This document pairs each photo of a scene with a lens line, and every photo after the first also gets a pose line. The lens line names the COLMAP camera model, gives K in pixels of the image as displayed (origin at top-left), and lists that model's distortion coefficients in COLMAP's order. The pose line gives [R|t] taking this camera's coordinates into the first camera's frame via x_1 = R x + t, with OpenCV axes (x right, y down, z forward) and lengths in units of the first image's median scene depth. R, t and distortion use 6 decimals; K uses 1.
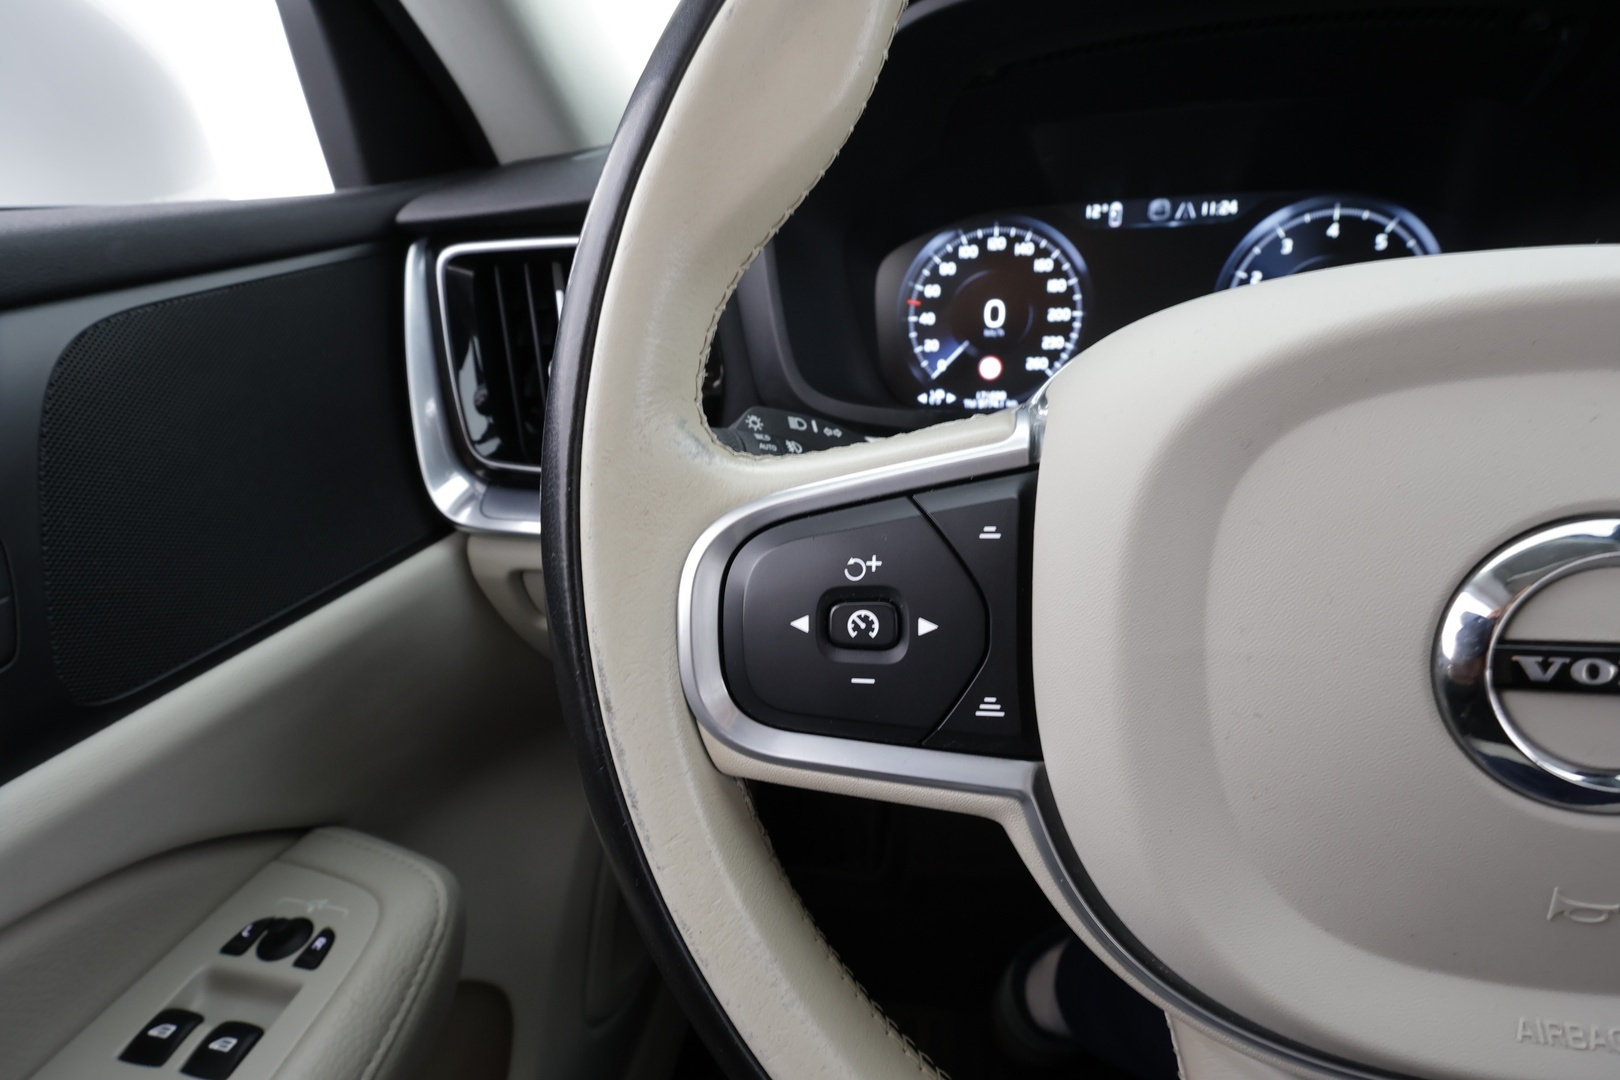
lens RADIAL K [[726.2, 0, 811.0], [0, 726.2, 508.7], [0, 0, 1]] dist [-0.002500, -0.000188]
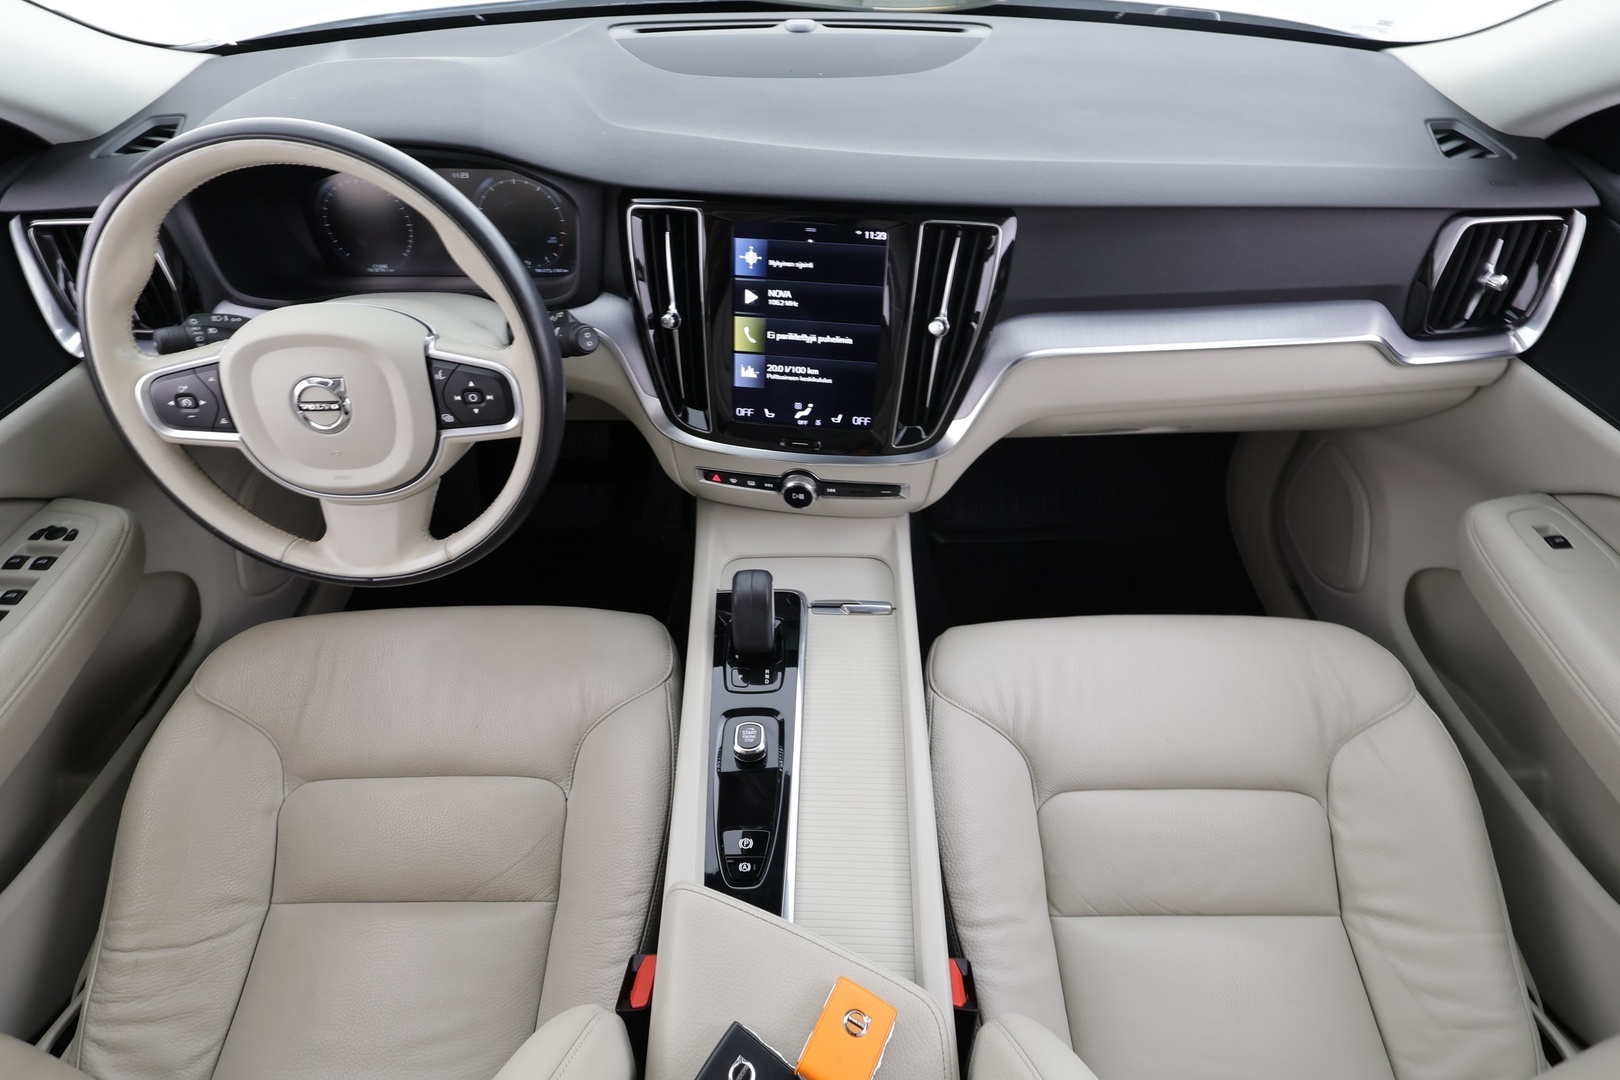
lens RADIAL K [[801.7, 0, 800.8], [0, 801.7, 544.7], [0, 0, 1]] dist [-0.004701, 0.000575]
pose [[0.981031, -0.077897, 0.177510, 2.513495], [0.008775, 0.932616, 0.360762, -0.663201], [-0.193651, -0.352361, 0.915610, -3.923095]]
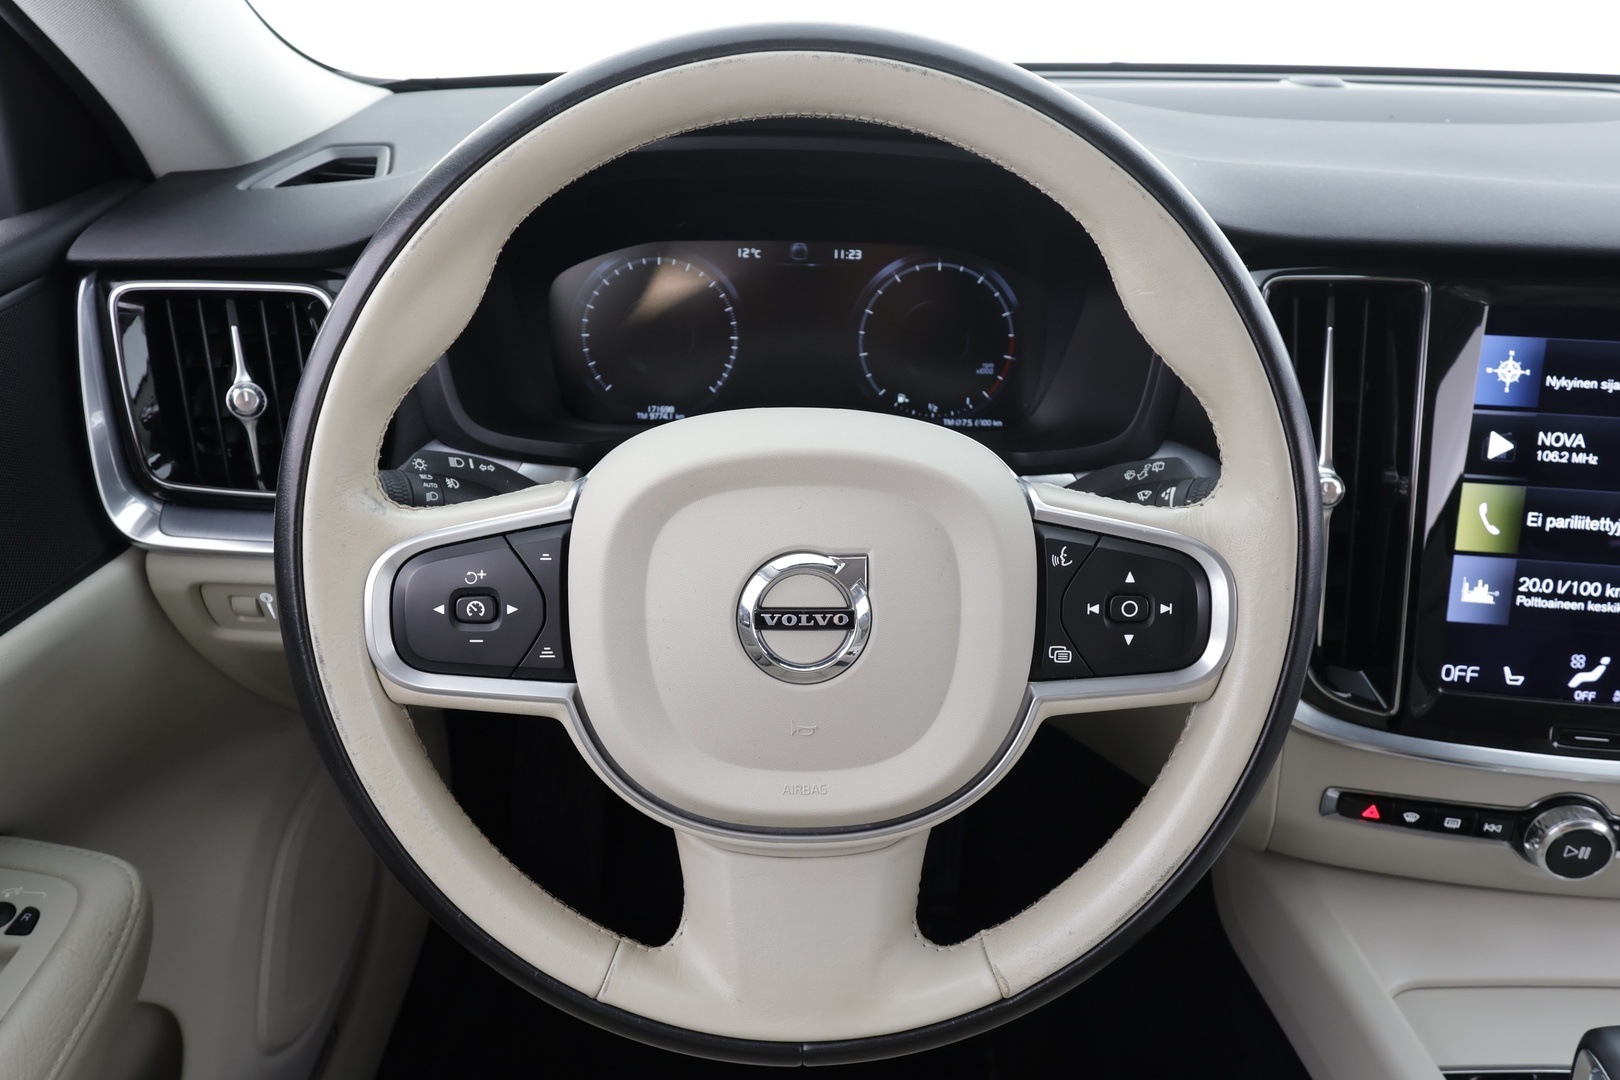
lens RADIAL K [[1140.6, 0, 806.3], [0, 1140.6, 547.3], [0, 0, 1]] dist [-0.000833, -0.000003]
pose [[0.979274, -0.001762, 0.202533, 0.289237], [-0.006767, 0.999119, 0.041414, -0.107615], [-0.202427, -0.041927, 0.978399, -1.813161]]
